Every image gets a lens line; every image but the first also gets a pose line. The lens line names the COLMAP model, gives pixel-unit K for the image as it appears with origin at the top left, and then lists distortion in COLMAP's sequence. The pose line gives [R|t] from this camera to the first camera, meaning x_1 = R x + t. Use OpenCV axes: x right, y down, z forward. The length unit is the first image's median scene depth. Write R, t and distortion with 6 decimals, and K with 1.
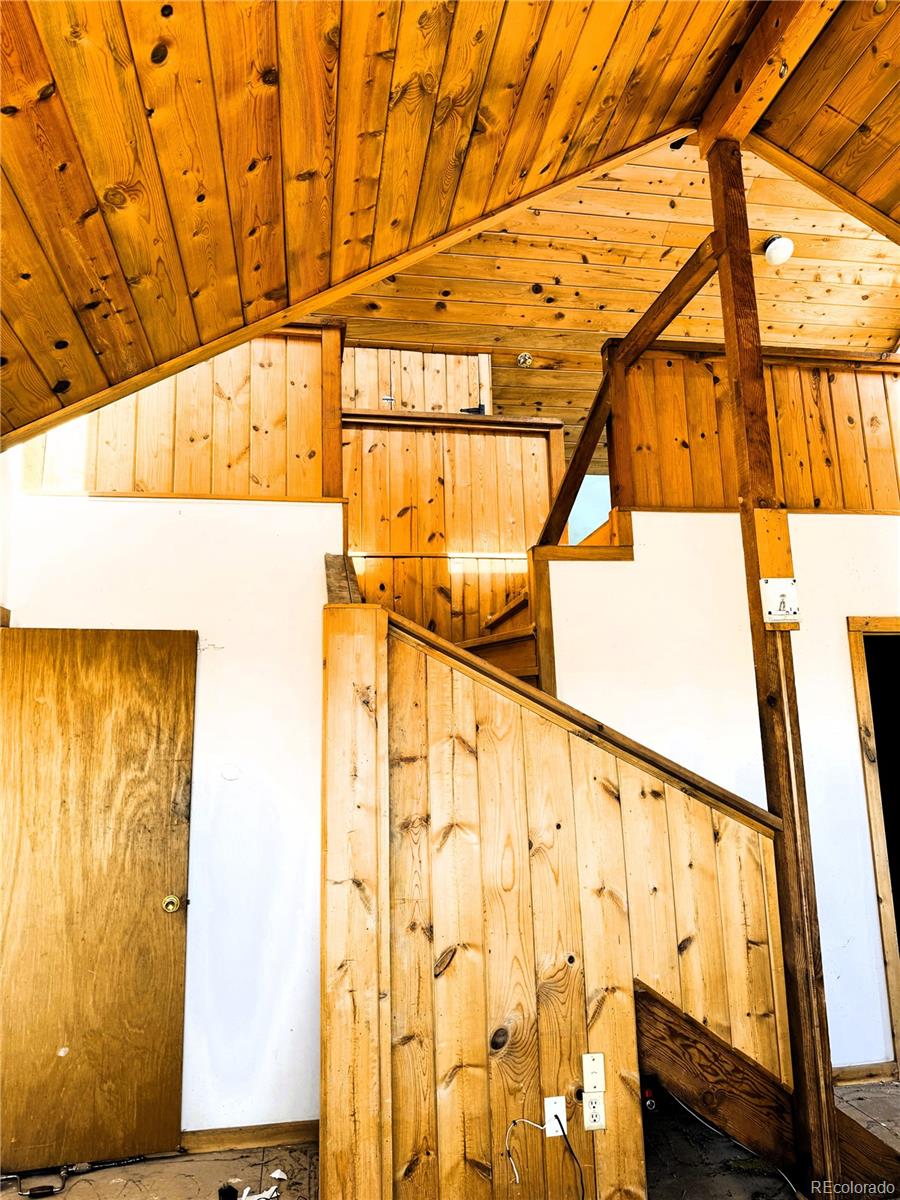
lens RADIAL K [[846.0, 0, 452.7], [0, 846.0, 588.2], [0, 0, 1]] dist [0.062734, -0.077282]
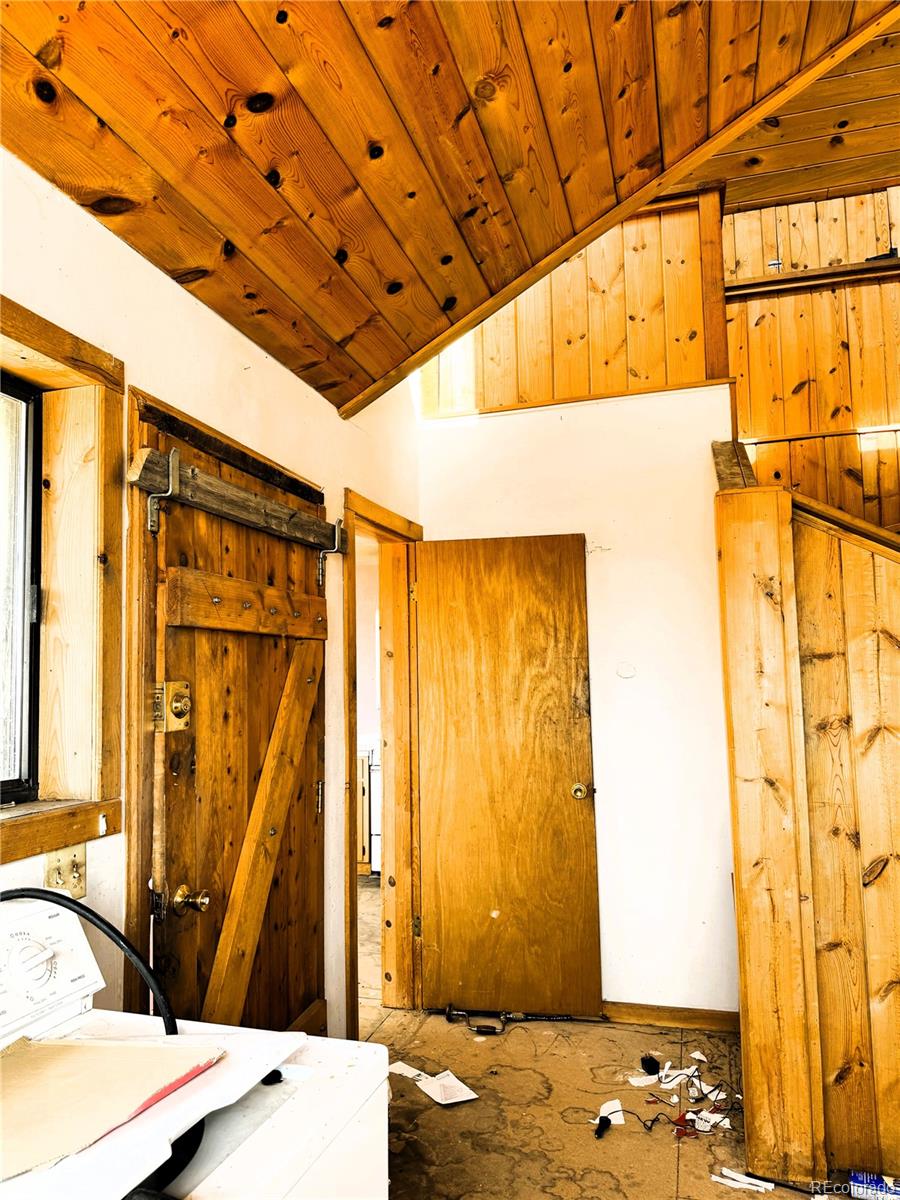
lens RADIAL K [[846.0, 0, 458.7], [0, 846.0, 589.0], [0, 0, 1]] dist [0.062734, -0.077282]
pose [[0.906227, -0.031012, -0.421653, -0.012818], [0.075858, 0.993049, 0.090000, 0.014489], [0.415931, -0.113546, 0.902280, 0.016284]]
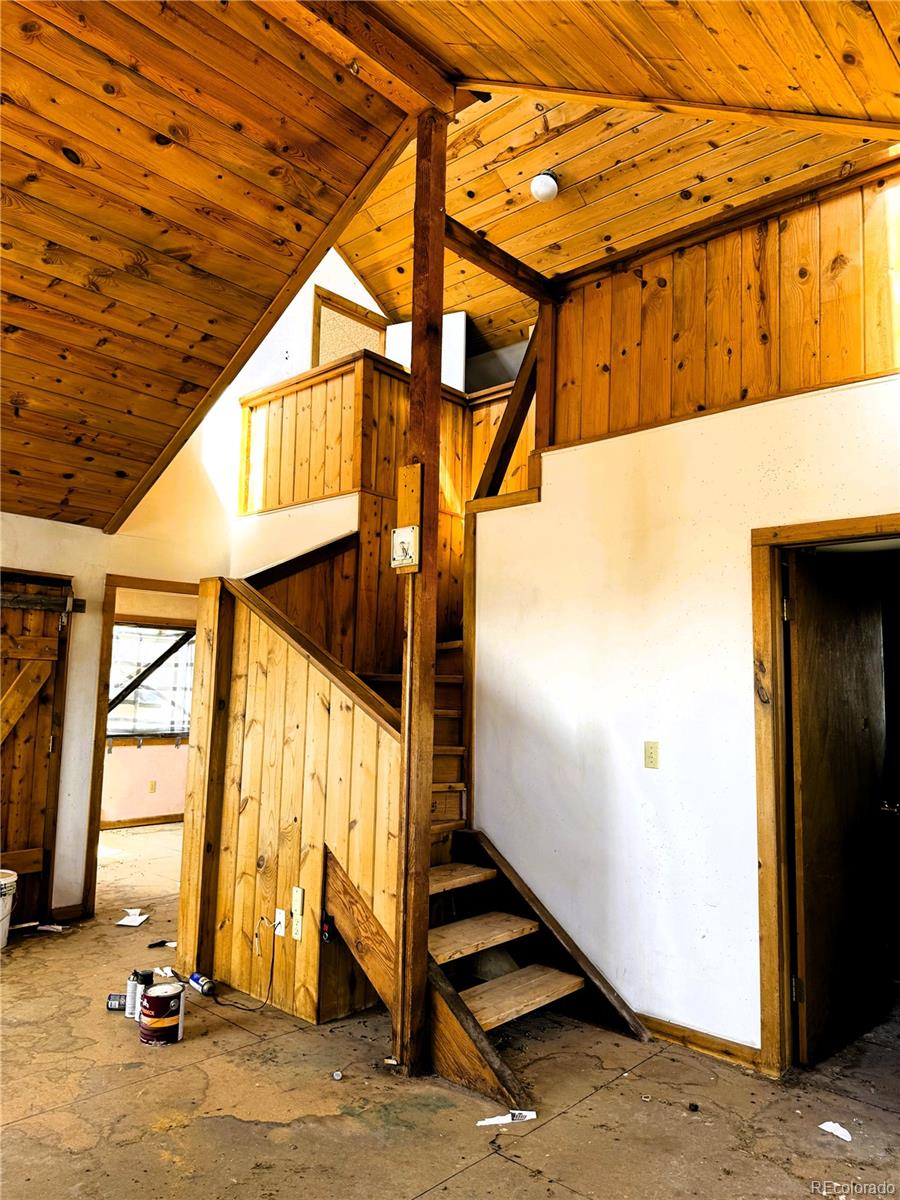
lens RADIAL K [[846.0, 0, 417.3], [0, 846.0, 582.1], [0, 0, 1]] dist [0.062734, -0.077282]
pose [[0.598974, -0.063764, -0.798225, 1.021826], [0.114489, 0.993403, 0.006555, 0.046349], [0.792541, -0.095314, 0.602323, 0.260622]]
